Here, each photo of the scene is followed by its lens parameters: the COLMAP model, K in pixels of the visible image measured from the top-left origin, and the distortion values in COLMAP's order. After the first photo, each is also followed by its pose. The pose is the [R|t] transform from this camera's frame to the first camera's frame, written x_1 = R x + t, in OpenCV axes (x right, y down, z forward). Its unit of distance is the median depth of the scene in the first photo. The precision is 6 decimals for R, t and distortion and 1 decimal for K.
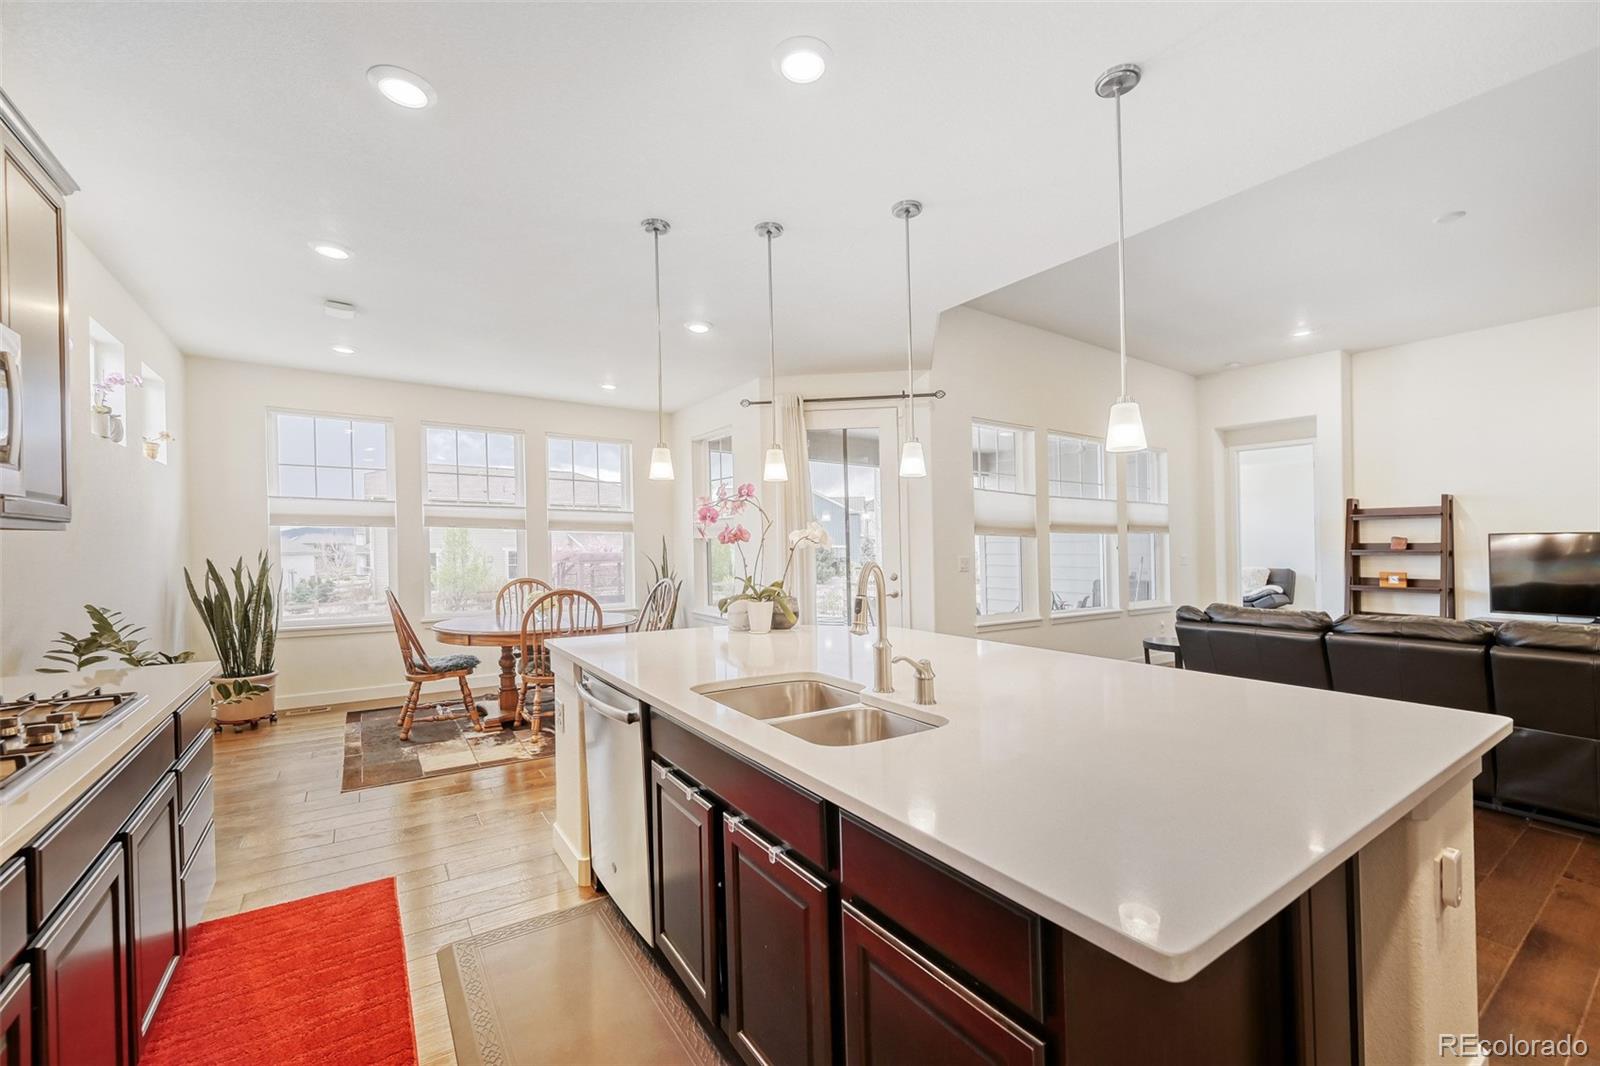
lens RADIAL K [[643.1, 0, 796.5], [0, 643.1, 525.7], [0, 0, 1]] dist [0.003966, -0.000517]
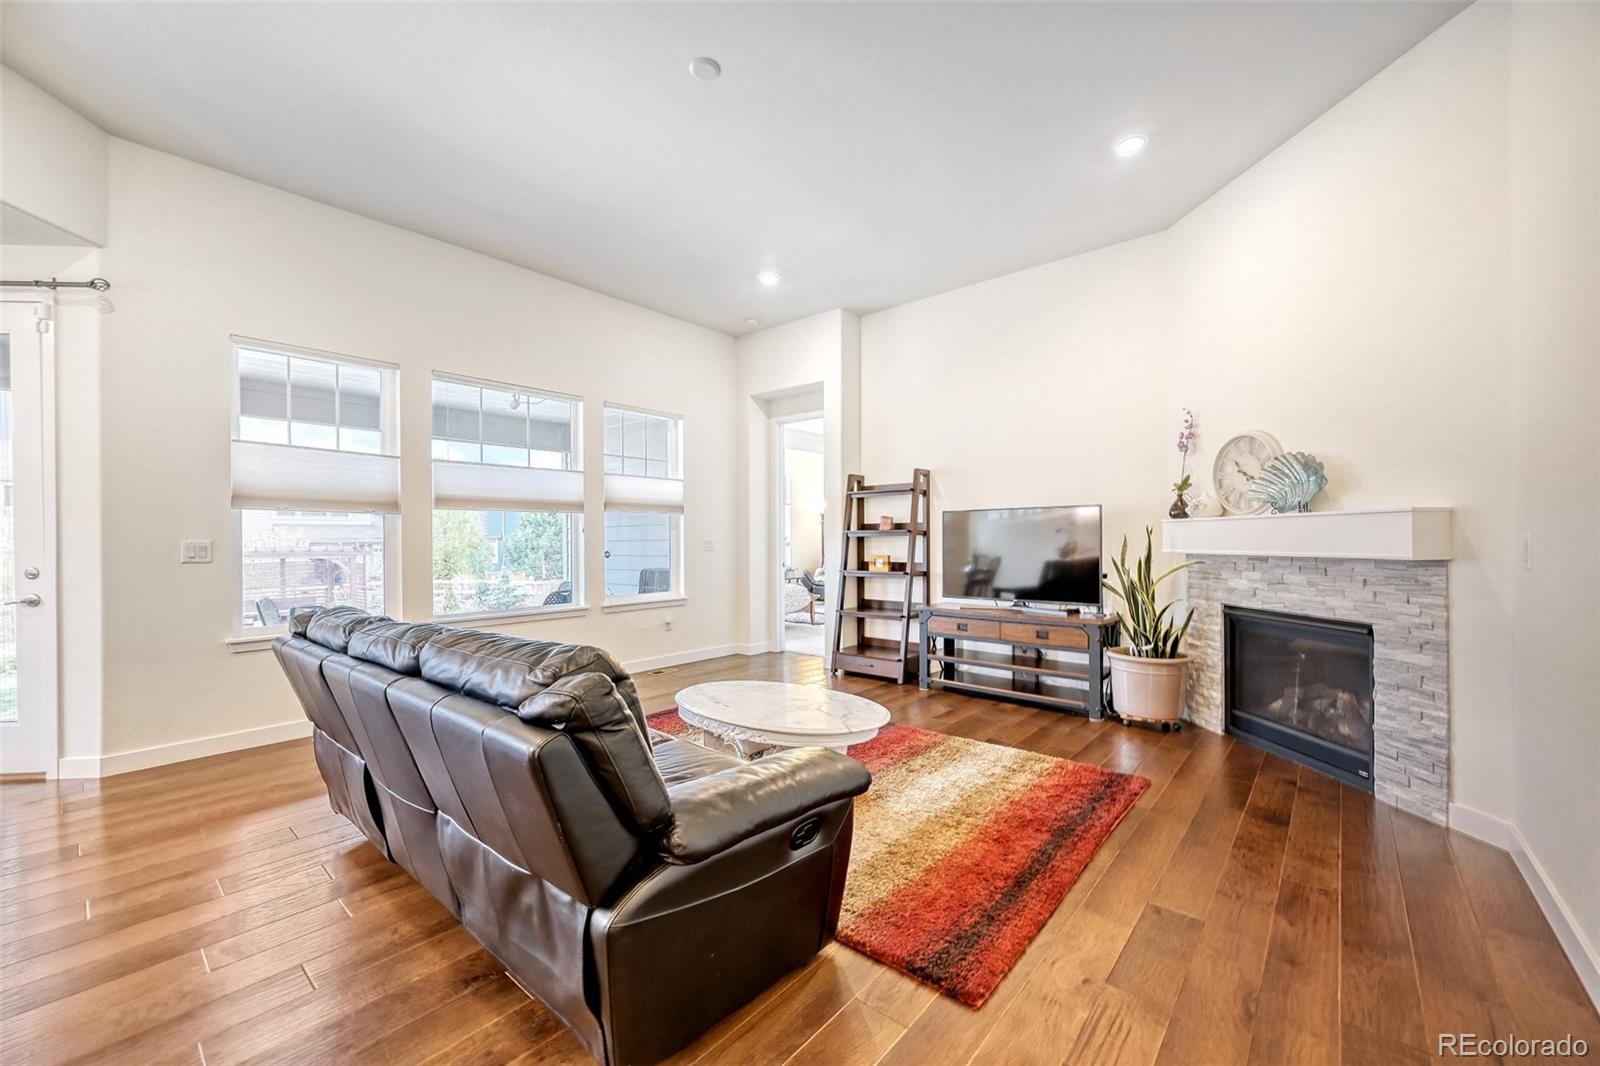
lens RADIAL K [[643.1, 0, 798.8], [0, 643.1, 527.7], [0, 0, 1]] dist [0.003966, -0.000517]
pose [[0.963233, -0.004565, 0.268629, 0.565920], [0.000704, 0.999895, 0.014467, 0.020767], [-0.268666, -0.013746, 0.963135, 0.158461]]
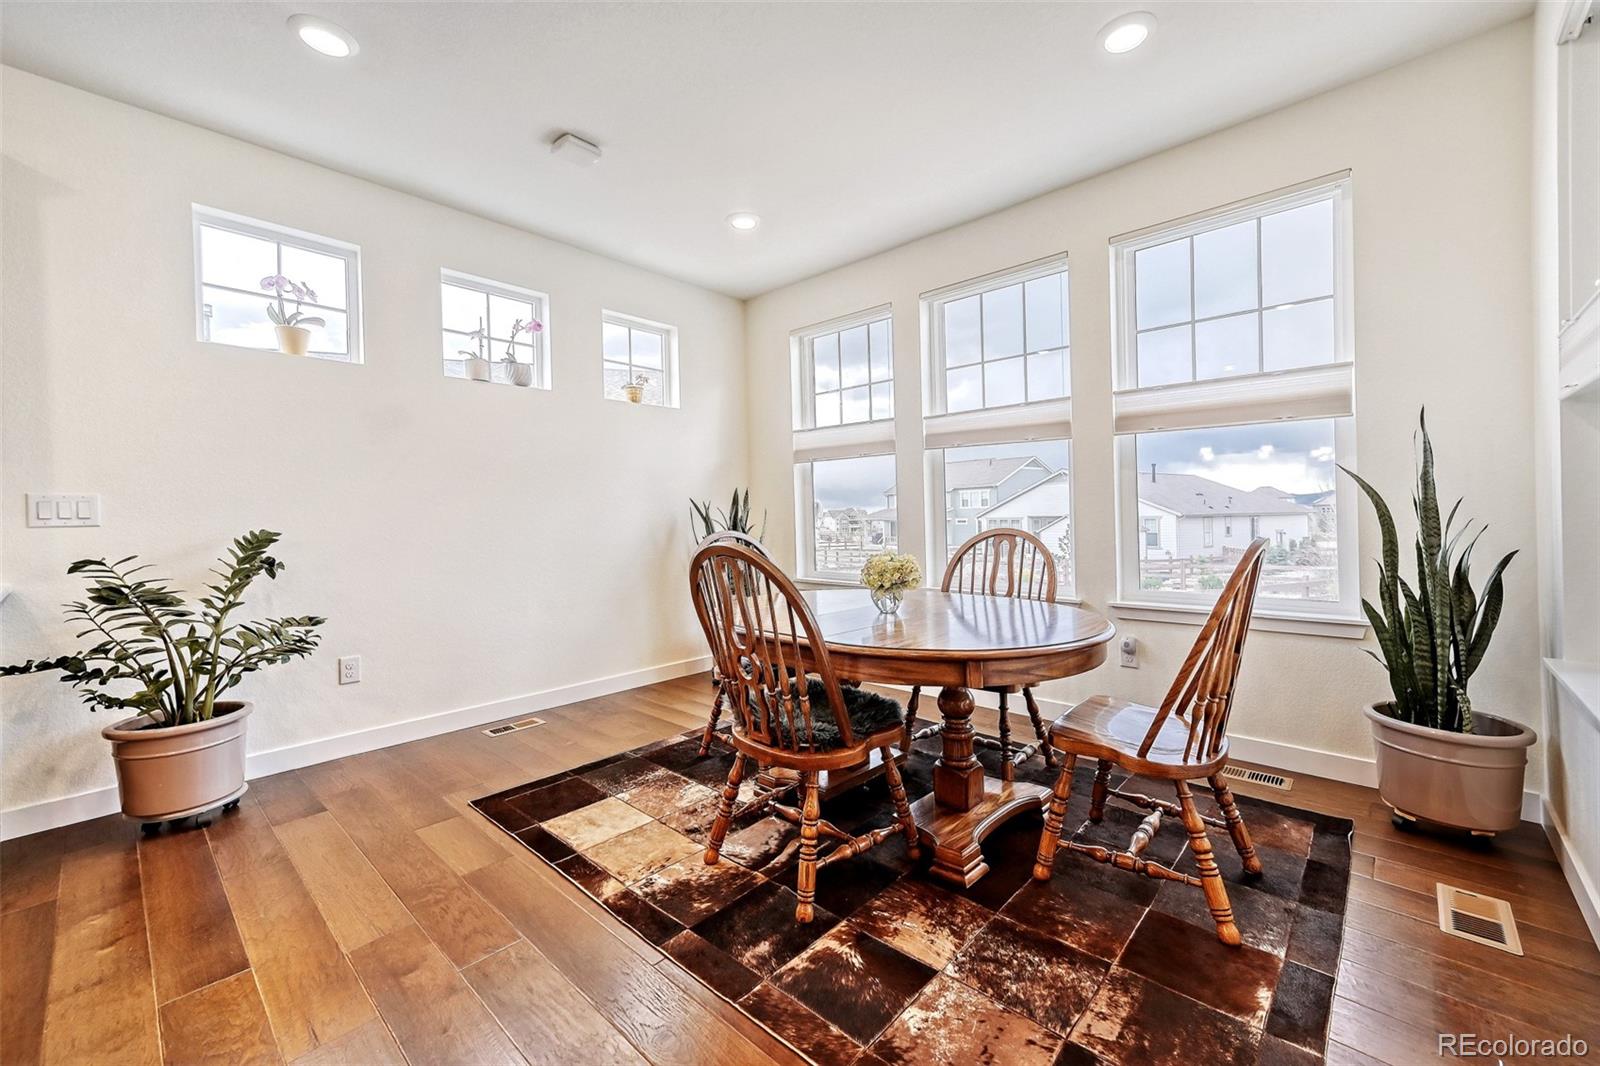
lens RADIAL K [[643.1, 0, 801.7], [0, 643.1, 518.9], [0, 0, 1]] dist [0.003966, -0.000517]
pose [[0.224015, -0.001407, -0.974585, 0.046014], [0.048229, 0.998790, 0.009643, 0.052636], [0.973392, -0.049164, 0.223812, 0.621286]]
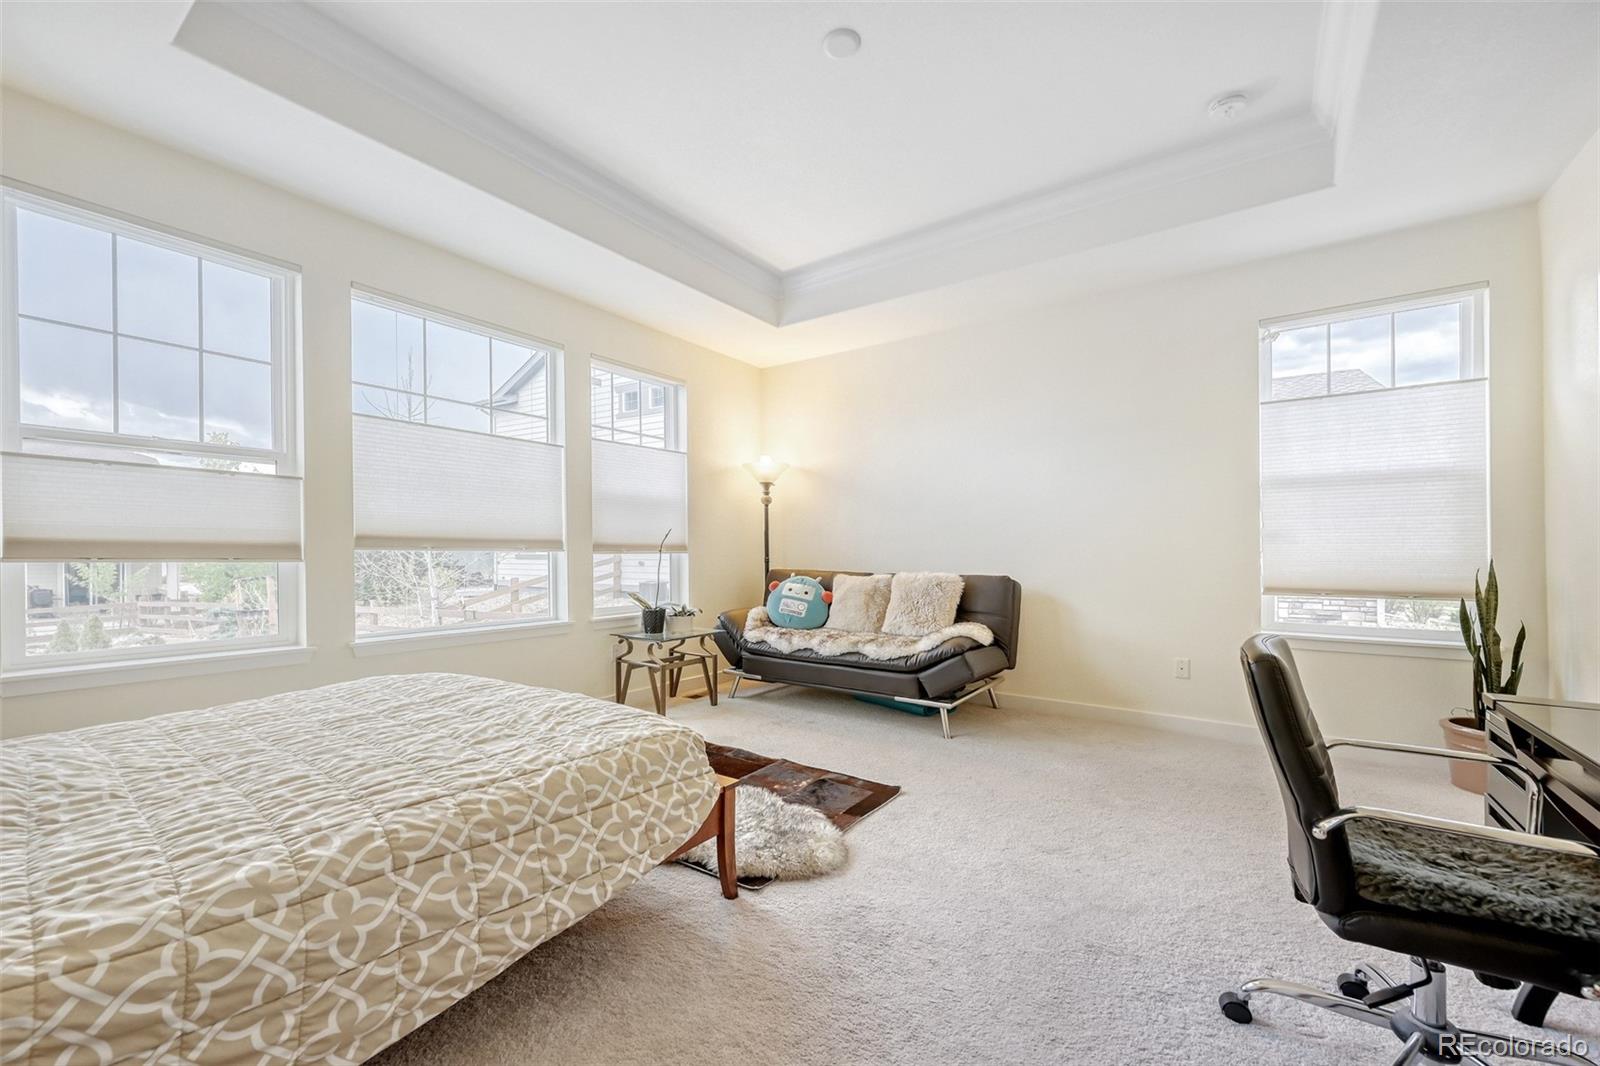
lens RADIAL K [[643.1, 0, 798.6], [0, 643.1, 544.7], [0, 0, 1]] dist [0.003966, -0.000517]
pose [[0.941826, -0.006640, 0.336035, 0.912163], [-0.000412, 0.999781, 0.020909, 0.072262], [-0.336100, -0.019831, 0.941618, 1.198303]]
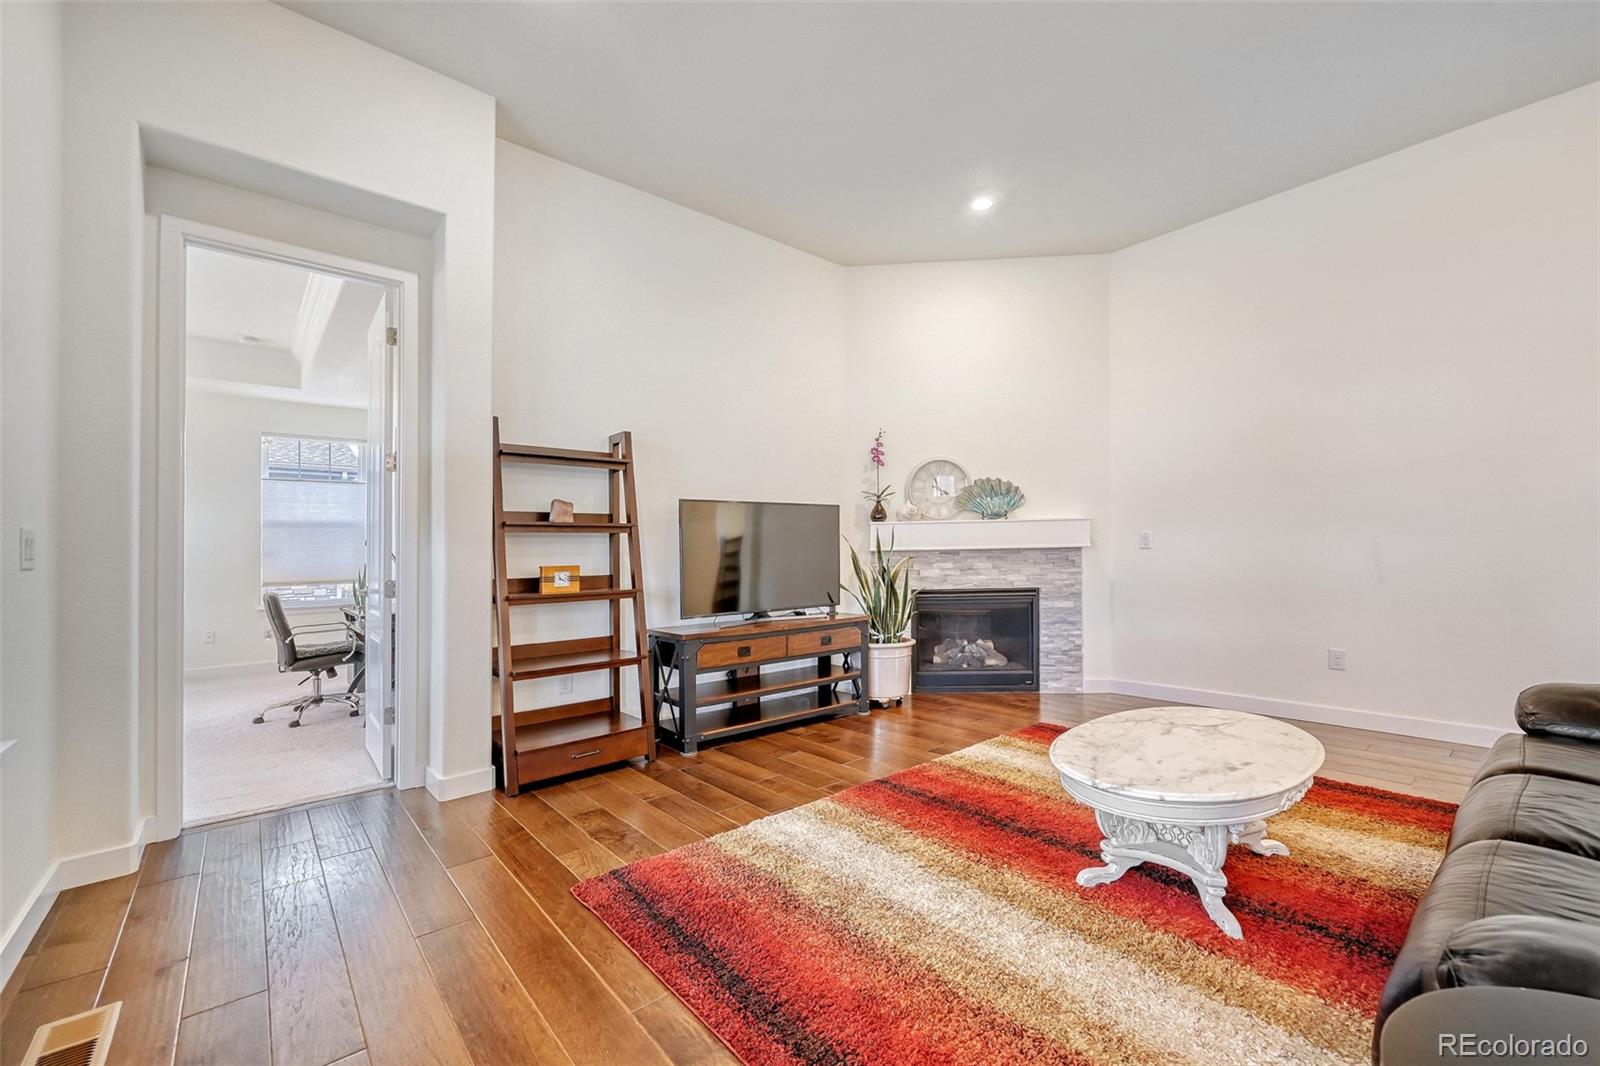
lens RADIAL K [[643.1, 0, 821.9], [0, 643.1, 545.1], [0, 0, 1]] dist [0.003966, -0.000517]
pose [[-0.120010, 0.007636, 0.992743, 0.364642], [-0.013580, 0.999864, -0.009332, 0.056824], [-0.992680, -0.014602, -0.119890, 0.838872]]
